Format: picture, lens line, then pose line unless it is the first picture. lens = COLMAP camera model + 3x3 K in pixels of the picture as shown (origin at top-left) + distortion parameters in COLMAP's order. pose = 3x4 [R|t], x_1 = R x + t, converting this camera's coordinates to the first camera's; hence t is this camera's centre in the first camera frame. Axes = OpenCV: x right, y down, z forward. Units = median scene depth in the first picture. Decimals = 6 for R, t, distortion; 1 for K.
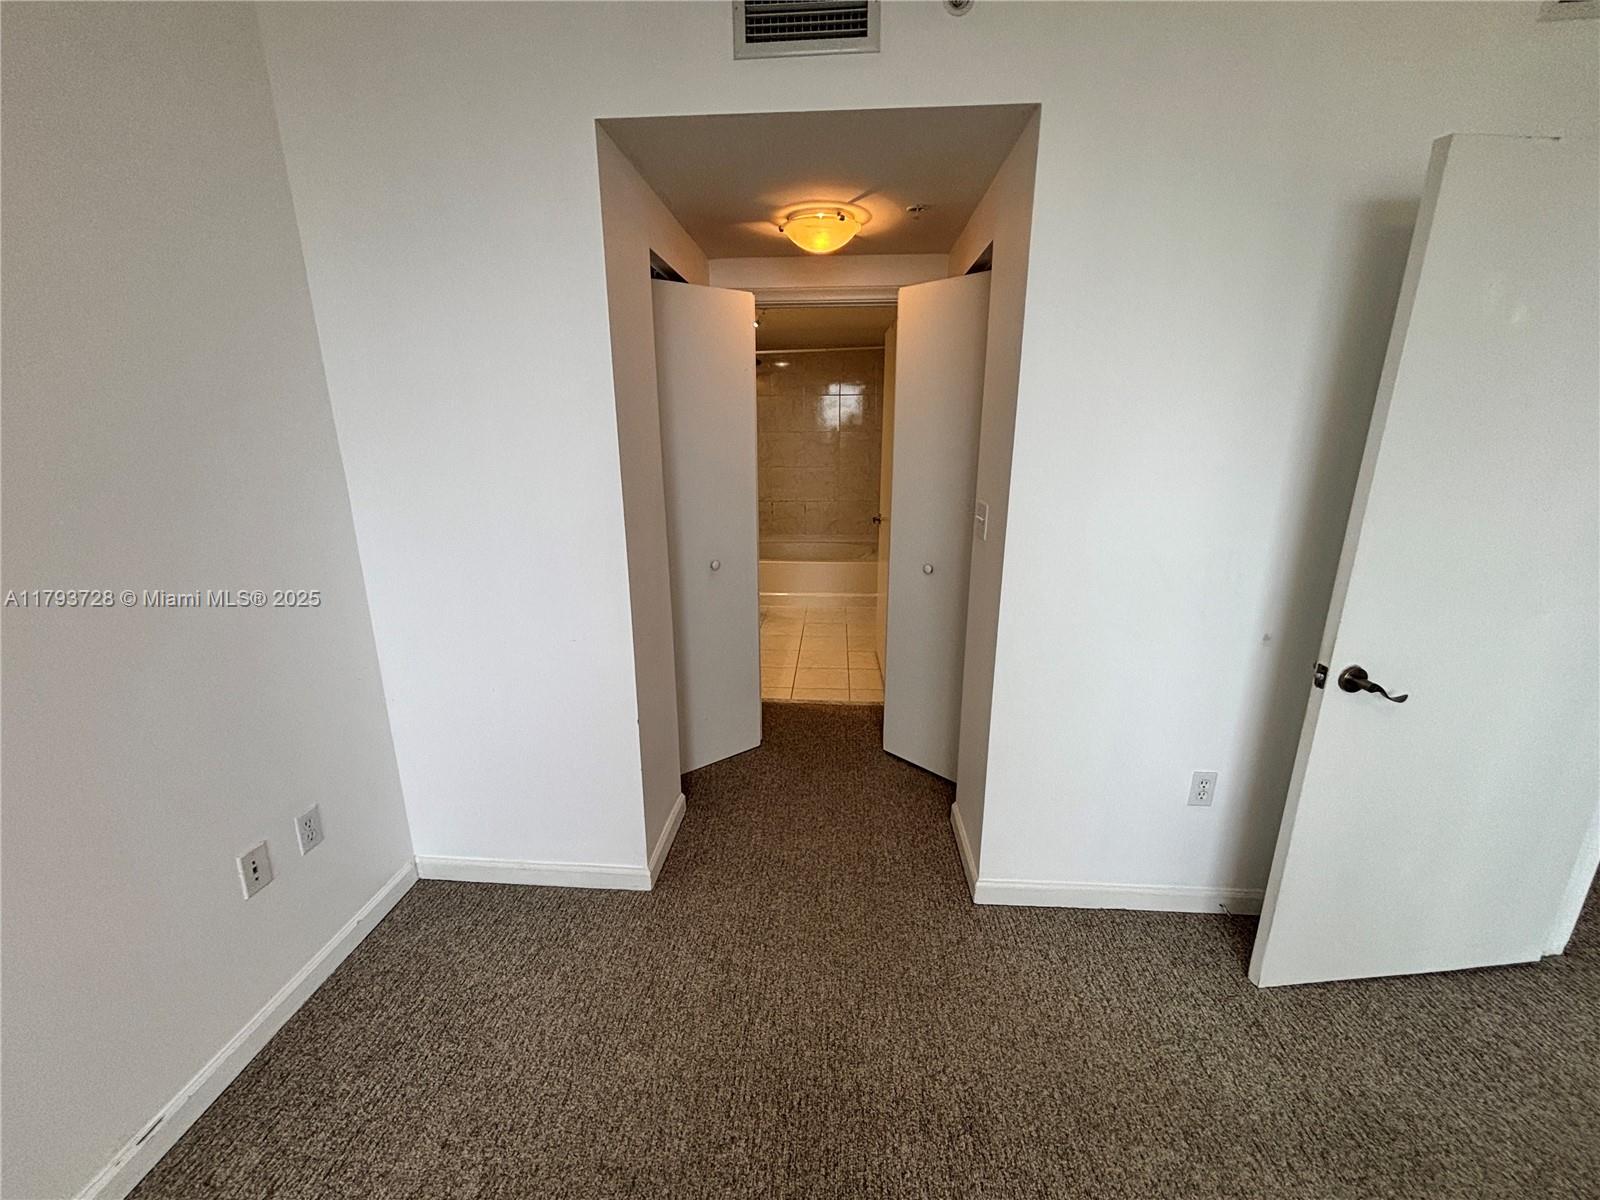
lens RADIAL K [[646.1, 0, 799.8], [0, 646.1, 600.0], [0, 0, 1]] dist [0.004640, -0.001049]
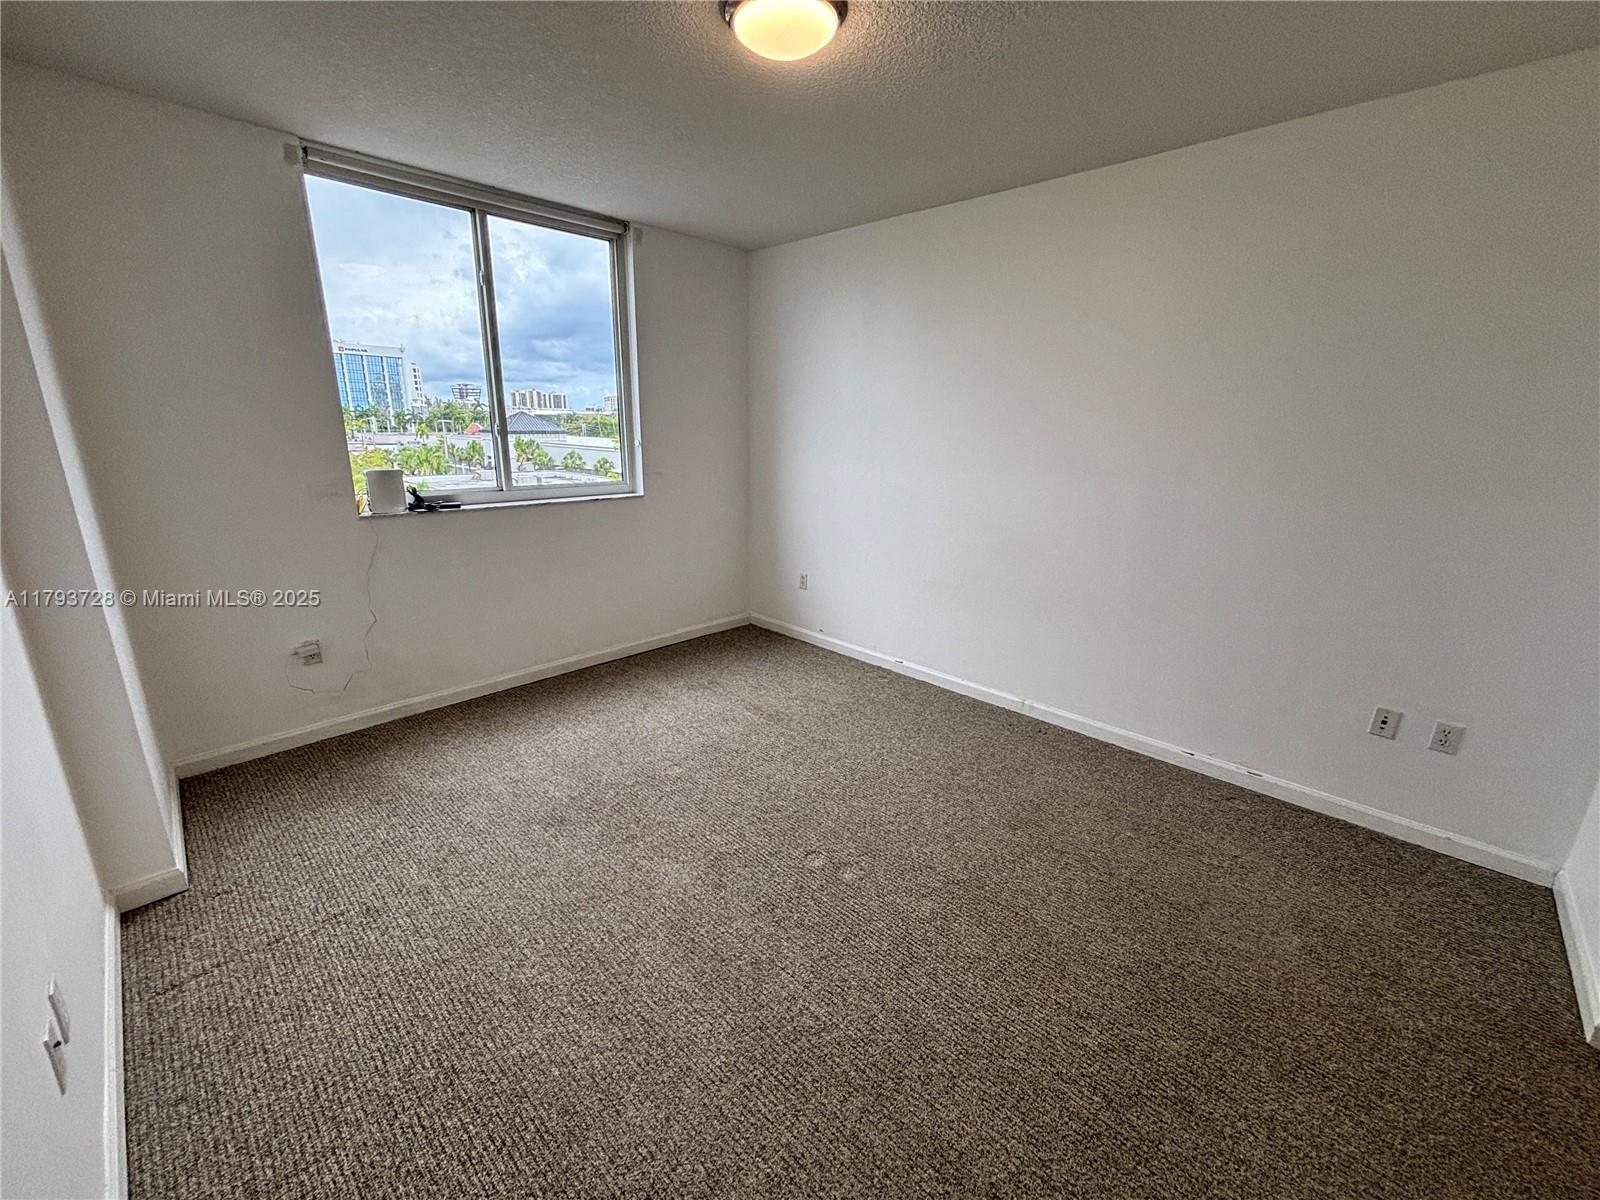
lens RADIAL K [[646.1, 0, 806.9], [0, 646.1, 596.8], [0, 0, 1]] dist [0.004640, -0.001049]
pose [[-0.628013, 0.202817, -0.751308, 1.035619], [-0.215611, 0.882297, 0.418406, -0.181270], [0.747737, 0.424755, -0.510365, 0.588633]]
